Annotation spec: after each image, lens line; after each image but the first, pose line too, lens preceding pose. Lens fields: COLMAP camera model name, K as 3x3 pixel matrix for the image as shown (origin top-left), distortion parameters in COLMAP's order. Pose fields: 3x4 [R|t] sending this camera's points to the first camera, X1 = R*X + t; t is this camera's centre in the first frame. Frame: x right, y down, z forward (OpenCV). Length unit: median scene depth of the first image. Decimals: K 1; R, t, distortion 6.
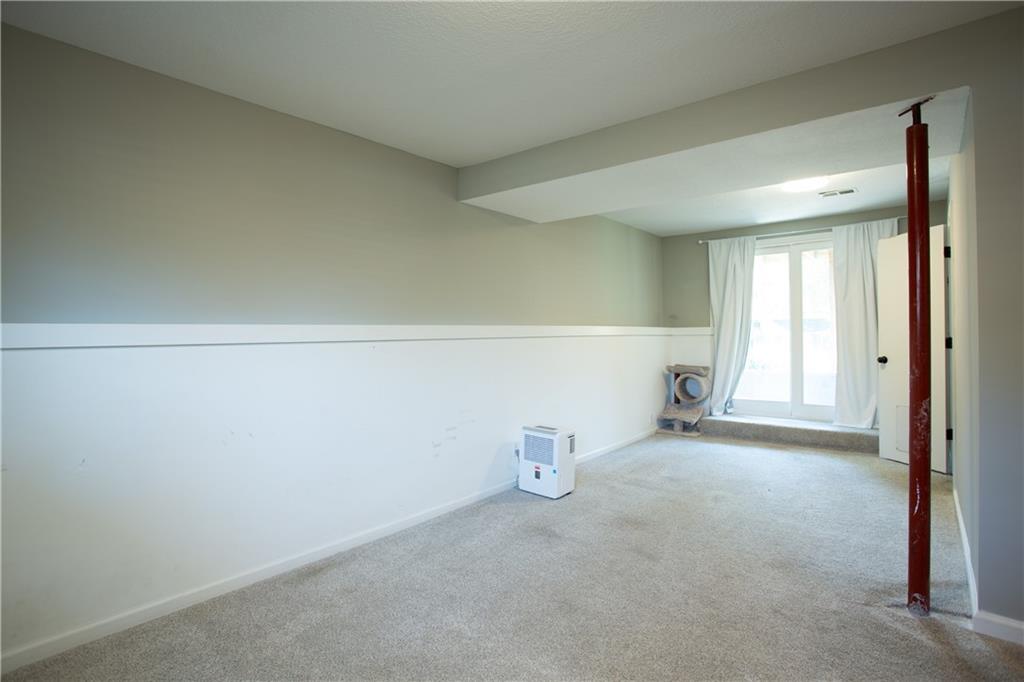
lens RADIAL K [[516.6, 0, 513.9], [0, 516.6, 334.4], [0, 0, 1]] dist [-0.075645, 0.028958]
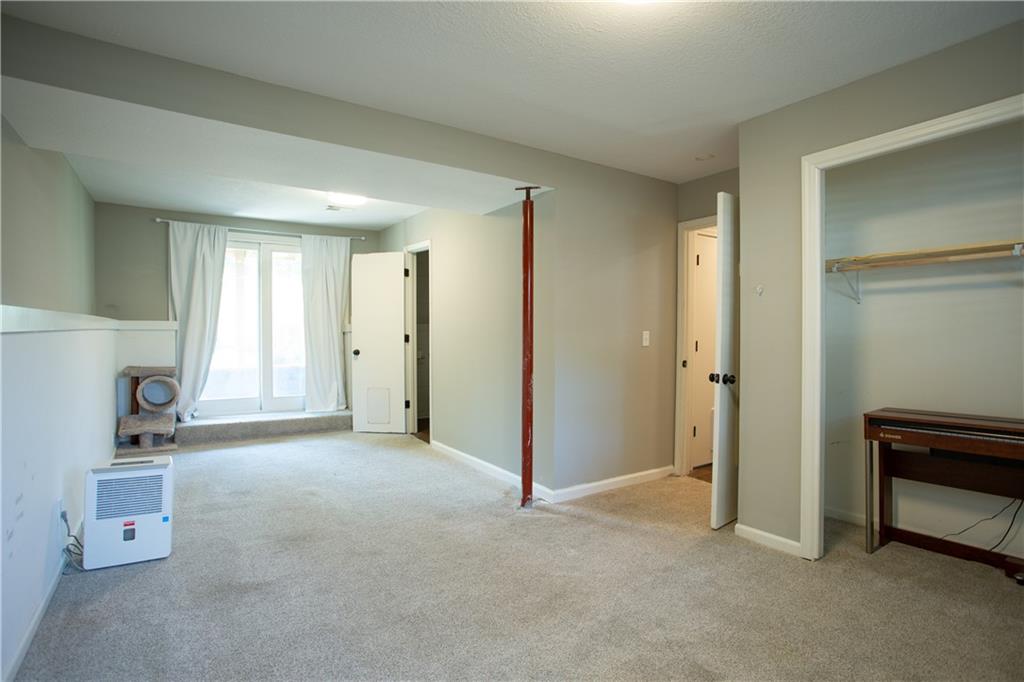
lens RADIAL K [[516.6, 0, 513.9], [0, 516.6, 334.4], [0, 0, 1]] dist [-0.075645, 0.028958]
pose [[0.269475, 0.005635, 0.962991, -0.319758], [-0.011230, 0.999933, -0.002709, 0.004747], [-0.962942, -0.010084, 0.269520, 0.244531]]
